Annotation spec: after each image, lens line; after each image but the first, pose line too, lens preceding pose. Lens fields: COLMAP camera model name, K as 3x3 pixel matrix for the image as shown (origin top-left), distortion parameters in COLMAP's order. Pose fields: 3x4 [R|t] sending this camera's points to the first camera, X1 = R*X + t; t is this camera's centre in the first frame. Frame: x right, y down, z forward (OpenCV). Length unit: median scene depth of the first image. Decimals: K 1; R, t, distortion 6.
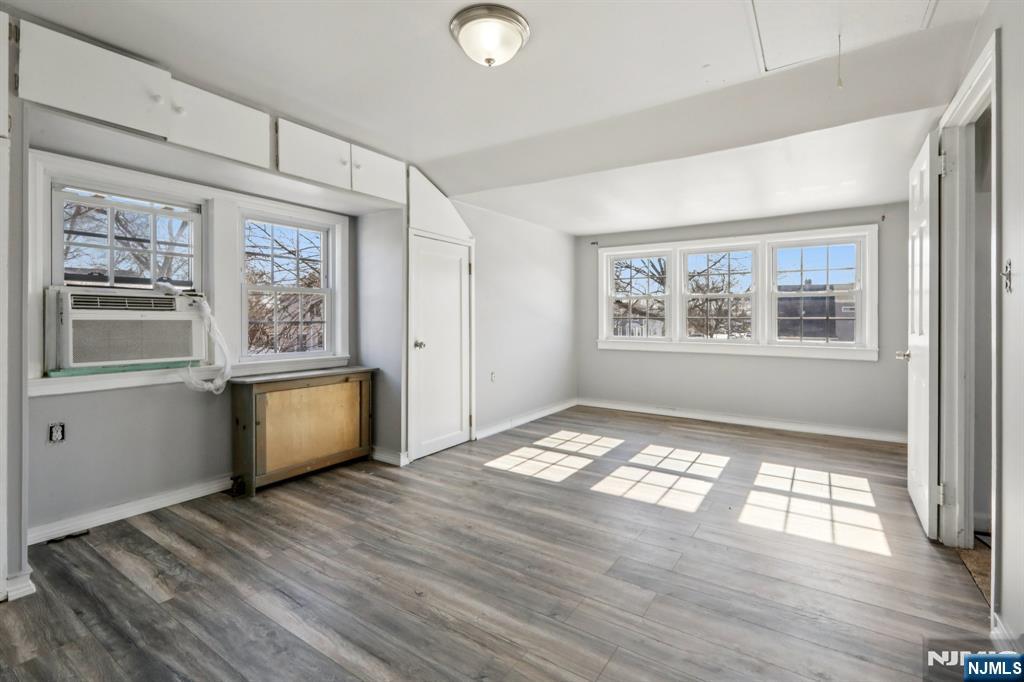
lens RADIAL K [[464.4, 0, 516.1], [0, 464.4, 318.6], [0, 0, 1]] dist [0.000086, -0.000531]
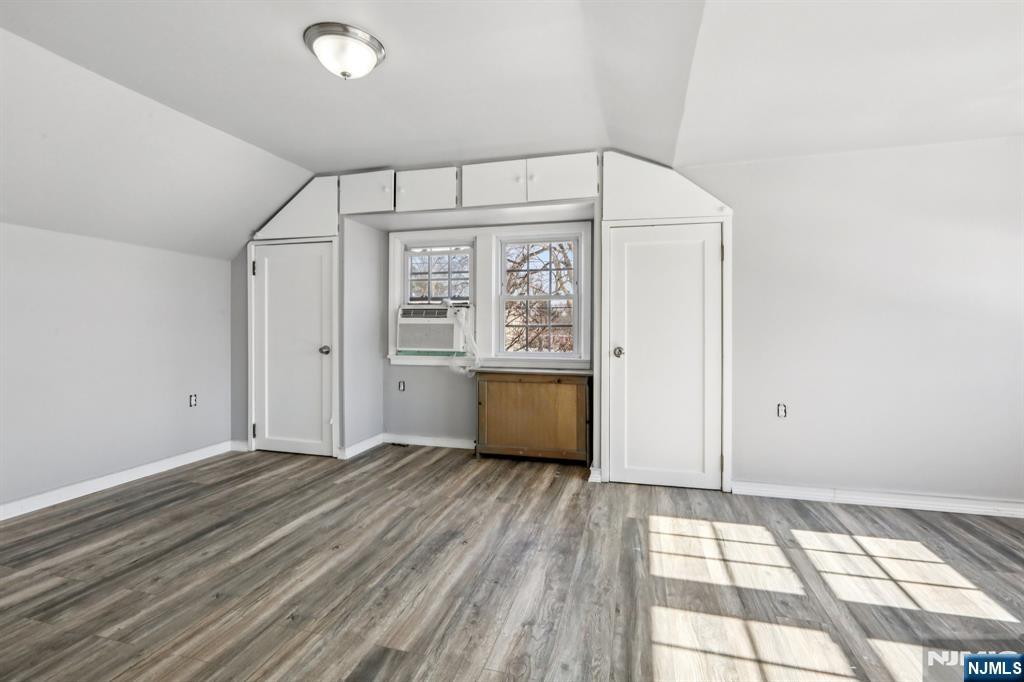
lens RADIAL K [[464.4, 0, 514.8], [0, 464.4, 326.7], [0, 0, 1]] dist [0.000086, -0.000531]
pose [[0.320375, -0.000062, -0.947291, 0.740822], [-0.000871, 1.000000, -0.000360, 0.012829], [0.947290, 0.000941, 0.320375, 0.717004]]
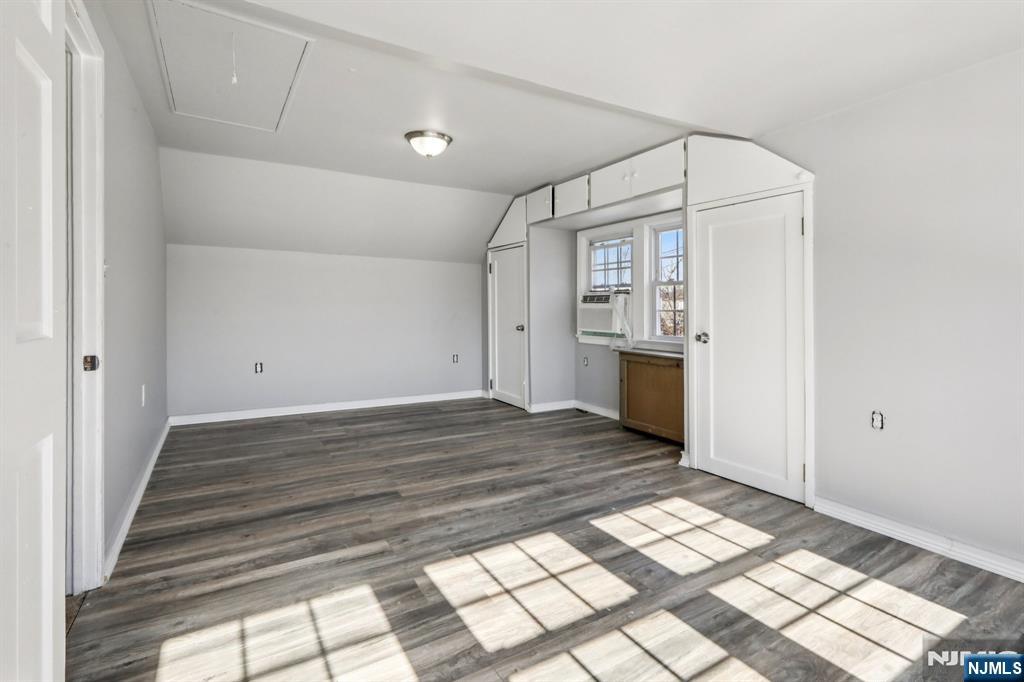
lens RADIAL K [[491.6, 0, 517.9], [0, 491.6, 307.9], [0, 0, 1]] dist [0.004465, 0.000978]
pose [[-0.424535, -0.004719, -0.905399, 1.007486], [-0.005486, 0.999981, -0.002639, 0.008567], [0.905395, 0.003847, -0.424553, 1.435604]]
